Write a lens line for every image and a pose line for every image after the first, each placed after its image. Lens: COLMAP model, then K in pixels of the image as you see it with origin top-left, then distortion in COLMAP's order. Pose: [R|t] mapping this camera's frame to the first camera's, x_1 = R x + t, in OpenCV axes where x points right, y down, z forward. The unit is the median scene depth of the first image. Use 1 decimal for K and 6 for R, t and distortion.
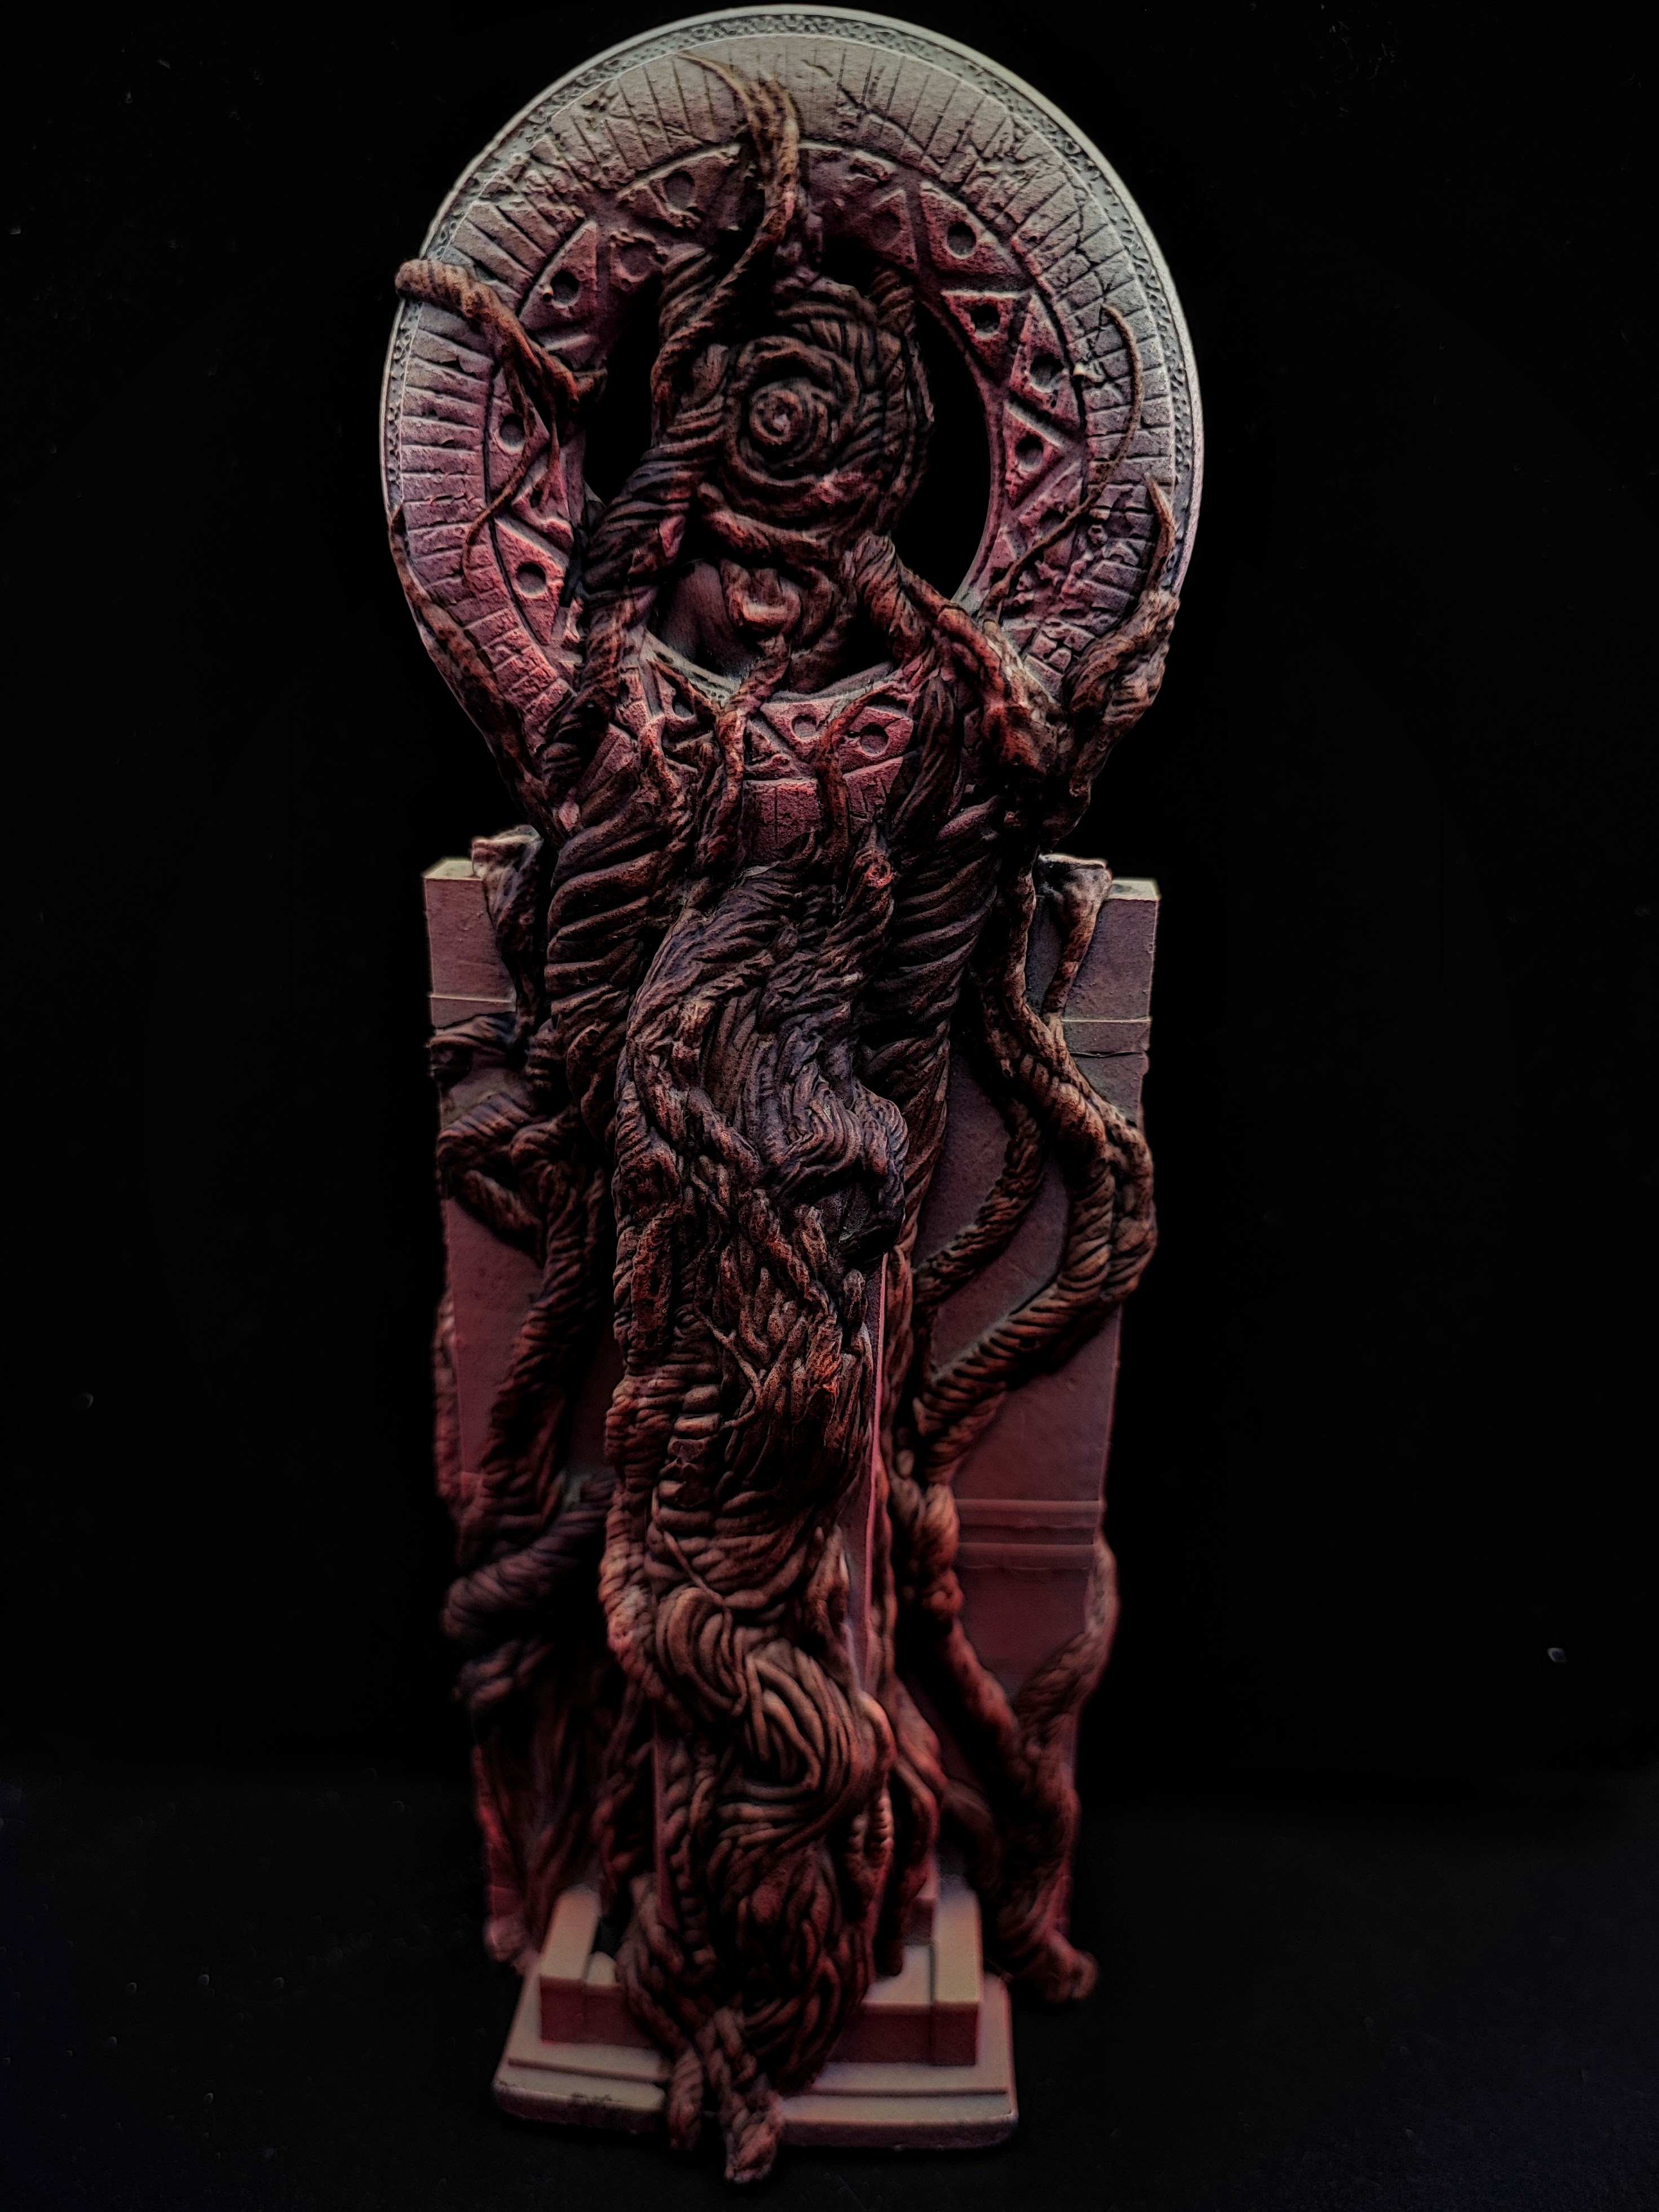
lens RADIAL K [[1674.0, 0, 825.0], [0, 1674.0, 1122.7], [0, 0, 1]] dist [-0.147247, 0.204343]
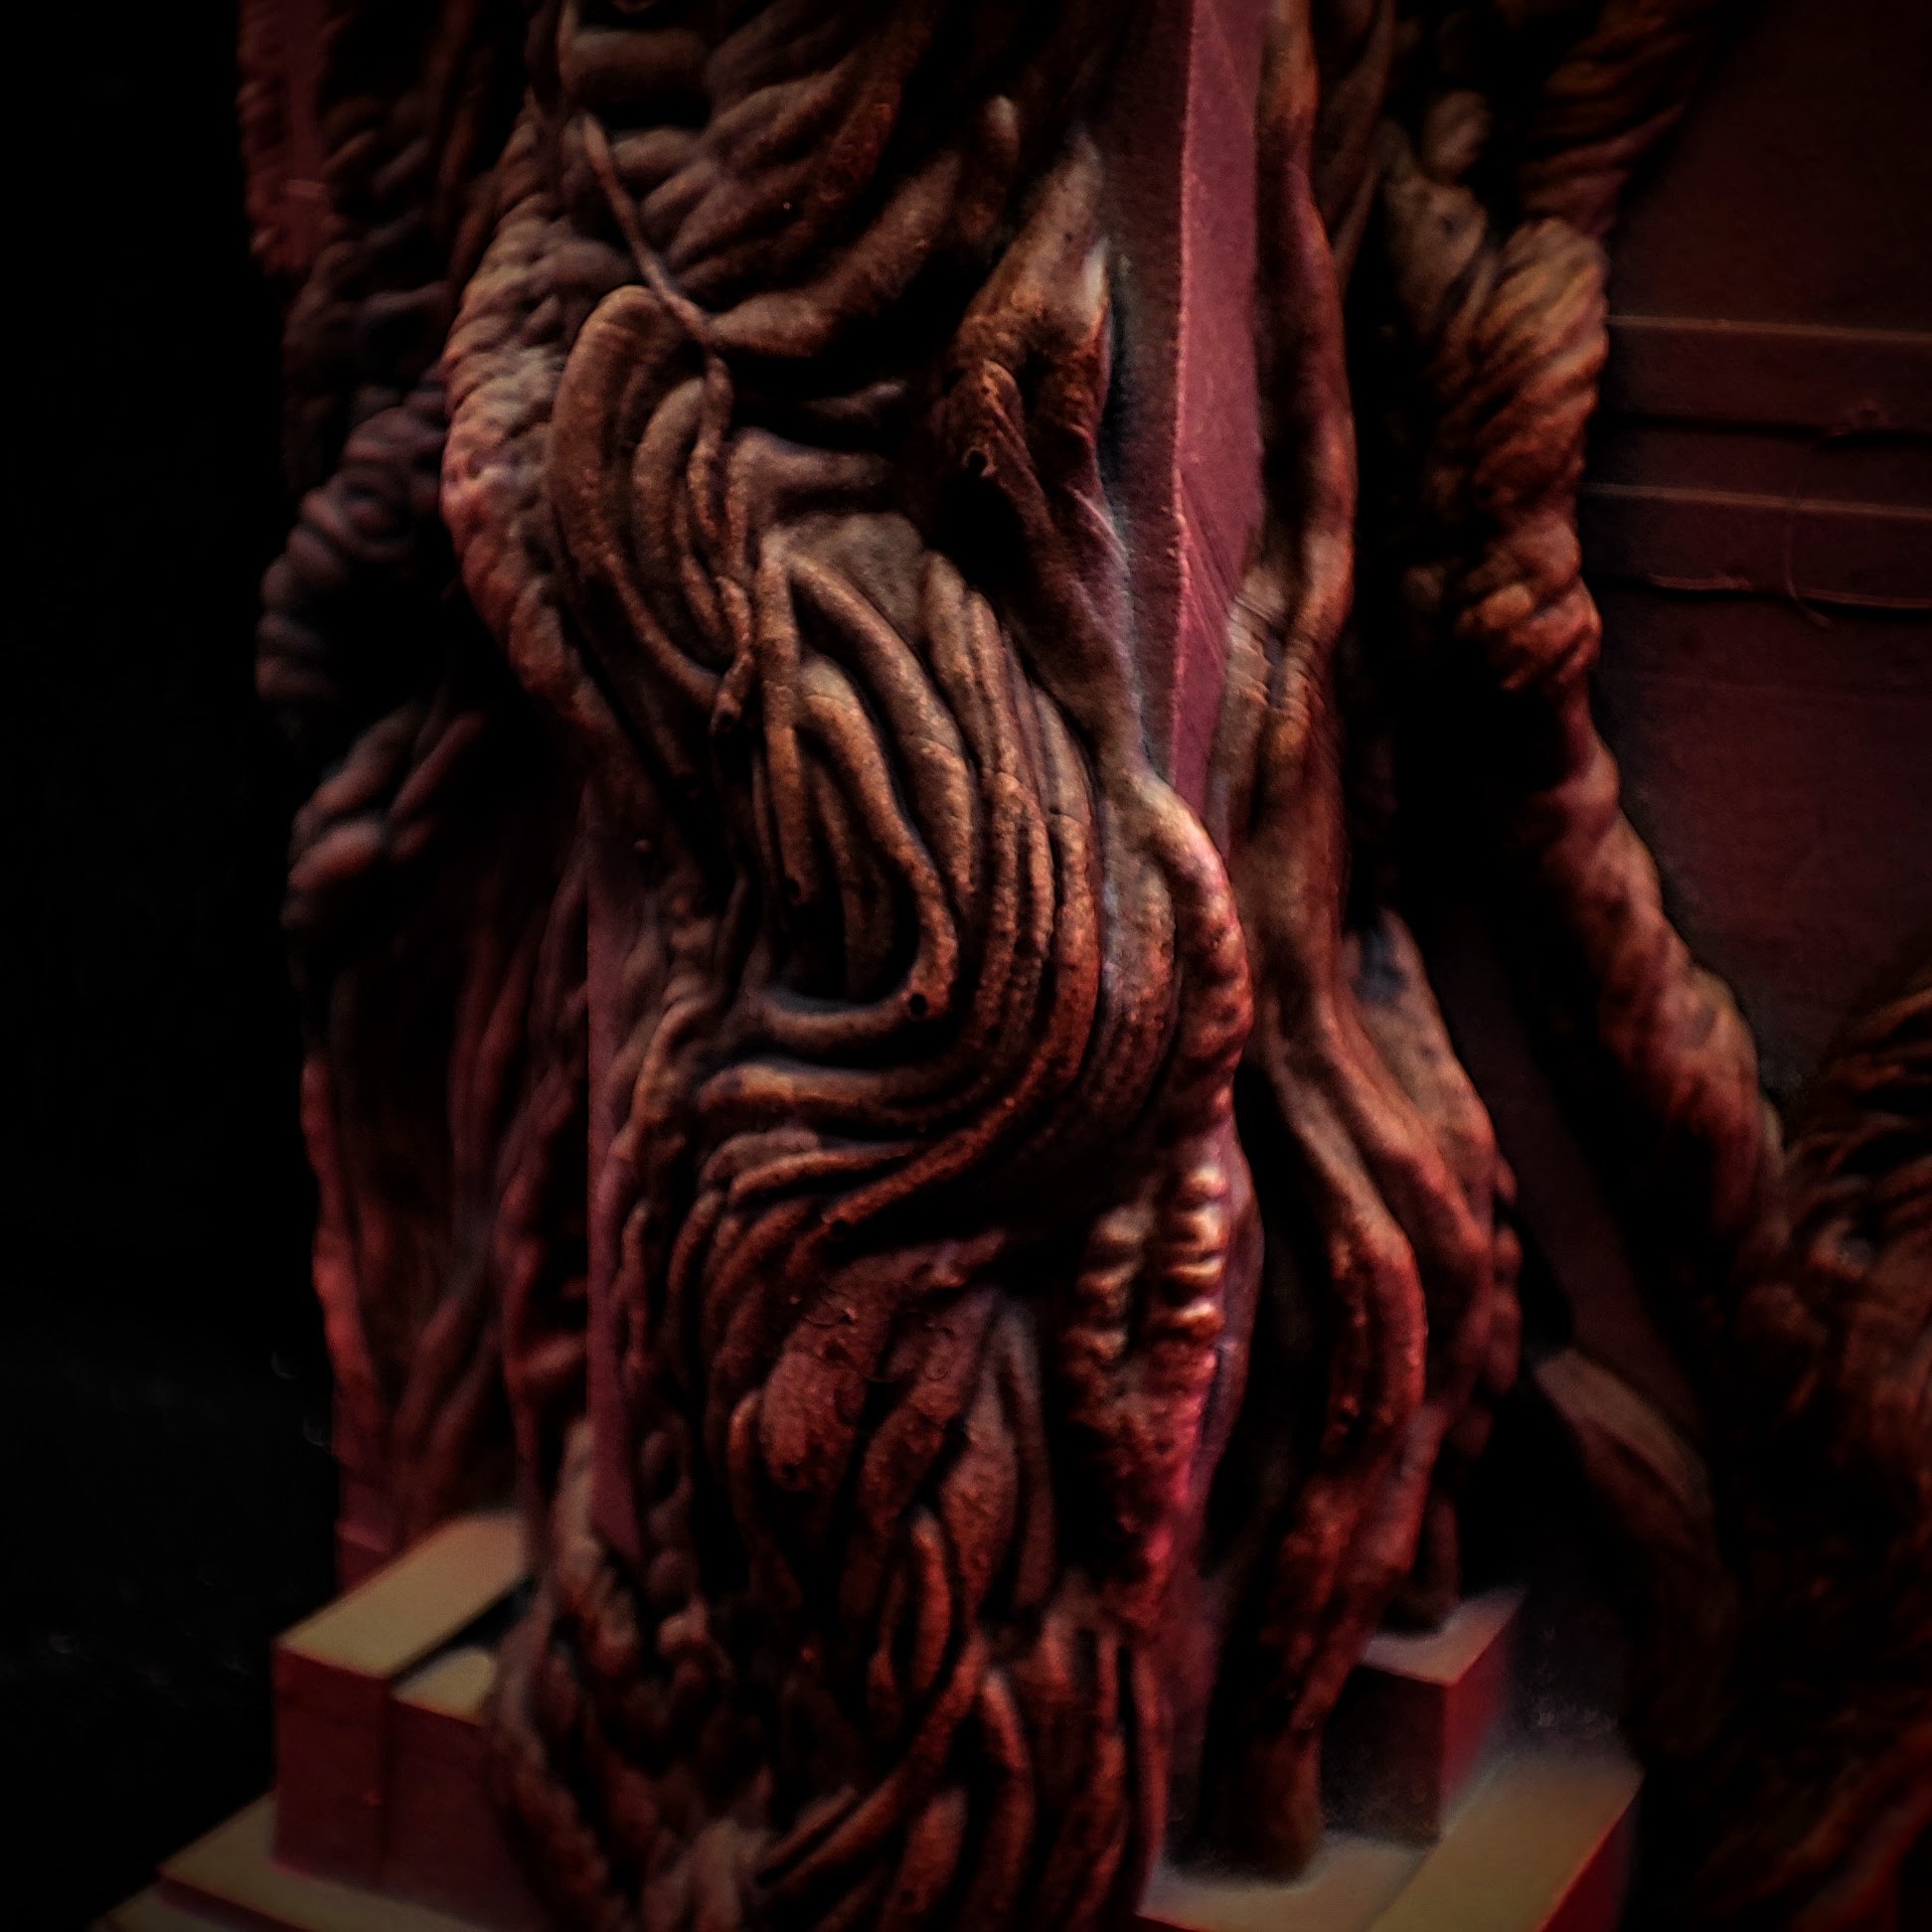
lens RADIAL K [[3877.4, 0, 1005.6], [0, 3877.4, 972.1], [0, 0, 1]] dist [0.229015, 0.709079]
pose [[0.919791, 0.126847, -0.371342, 0.277634], [-0.125892, 0.991679, 0.026922, 0.368080], [0.371667, 0.021986, 0.928106, 0.302599]]
